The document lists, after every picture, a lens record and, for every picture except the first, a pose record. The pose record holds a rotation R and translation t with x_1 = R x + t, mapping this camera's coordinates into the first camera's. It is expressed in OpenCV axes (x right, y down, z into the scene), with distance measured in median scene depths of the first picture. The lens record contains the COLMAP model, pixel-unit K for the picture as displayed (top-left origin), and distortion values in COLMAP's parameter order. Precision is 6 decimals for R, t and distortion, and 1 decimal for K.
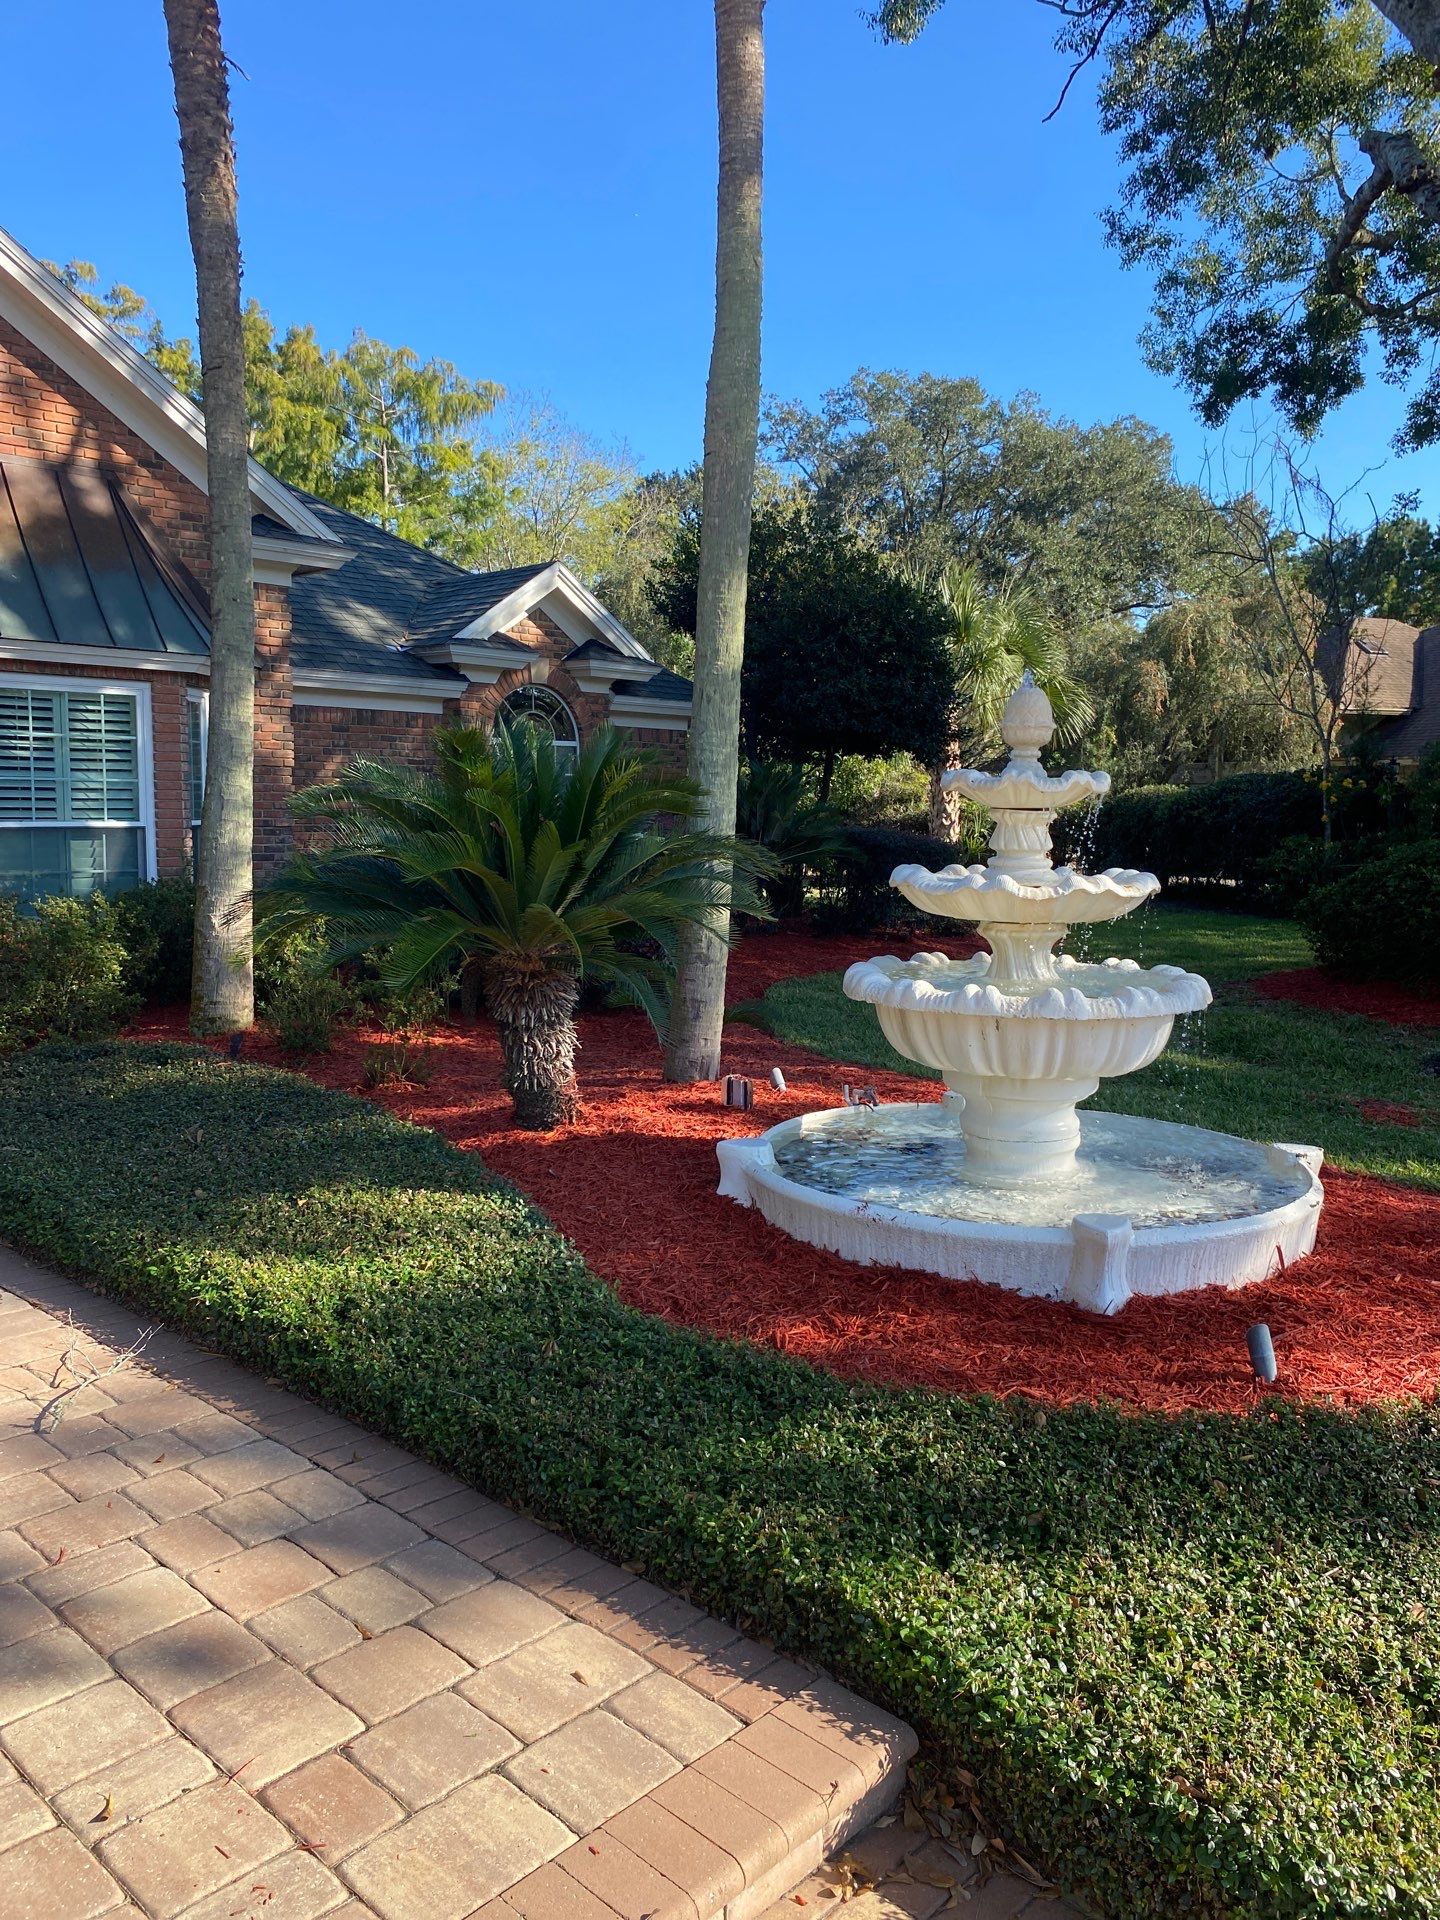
lens RADIAL K [[1491.5, 0, 718.0], [0, 1491.5, 942.7], [0, 0, 1]] dist [0.009222, -0.012765]
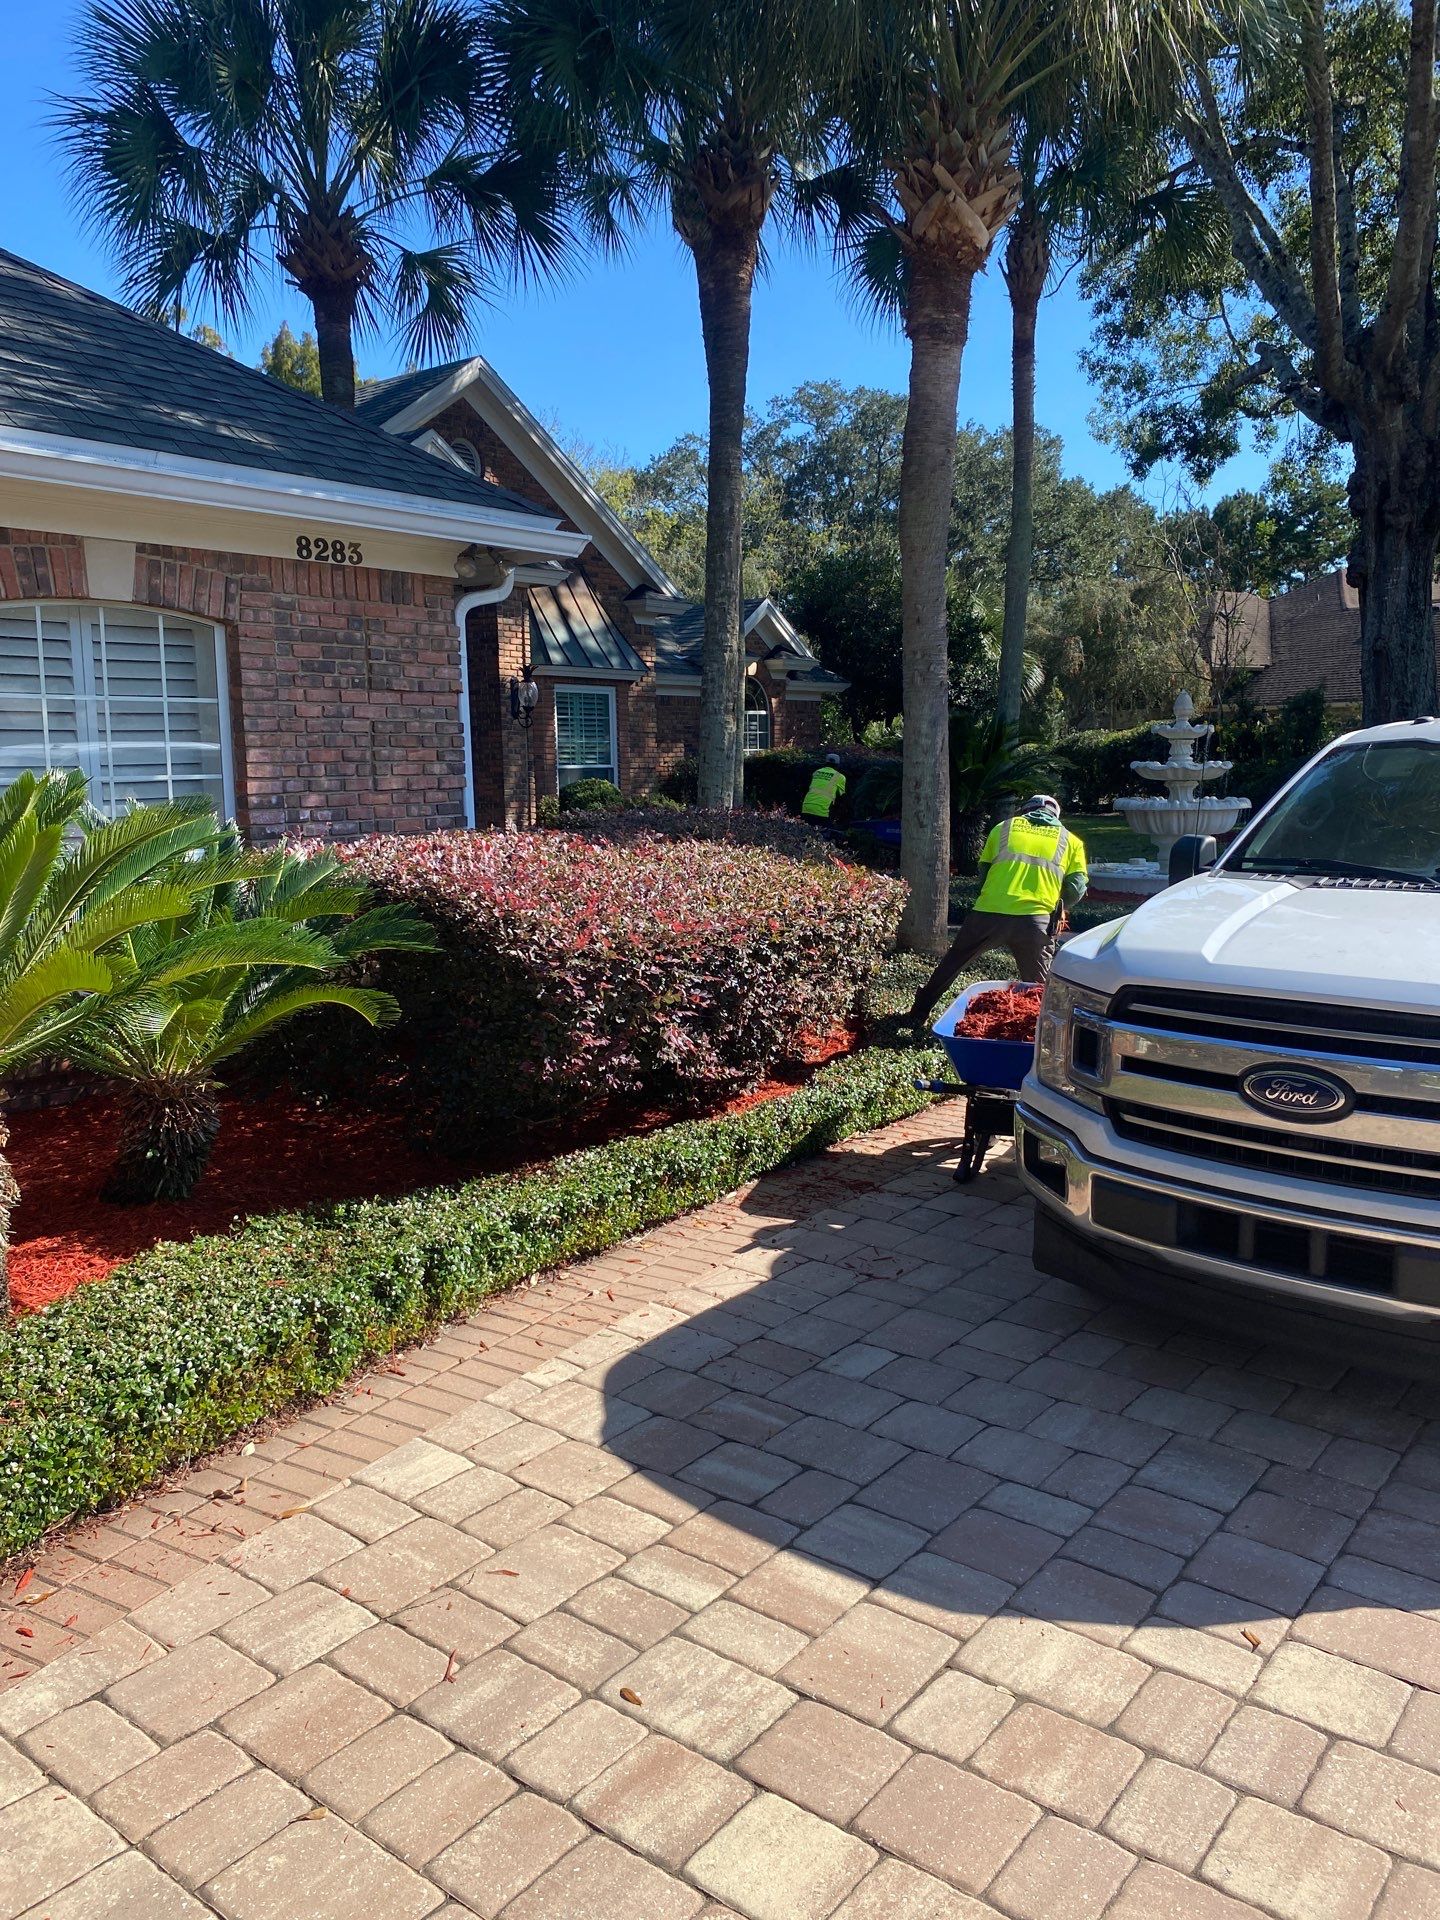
lens RADIAL K [[1491.5, 0, 718.1], [0, 1491.5, 971.9], [0, 0, 1]] dist [0.009222, -0.012765]
pose [[0.994644, -0.039440, 0.095544, -0.242901], [0.034692, 0.998103, 0.050857, 0.044301], [-0.097368, -0.047270, 0.994125, -0.440379]]
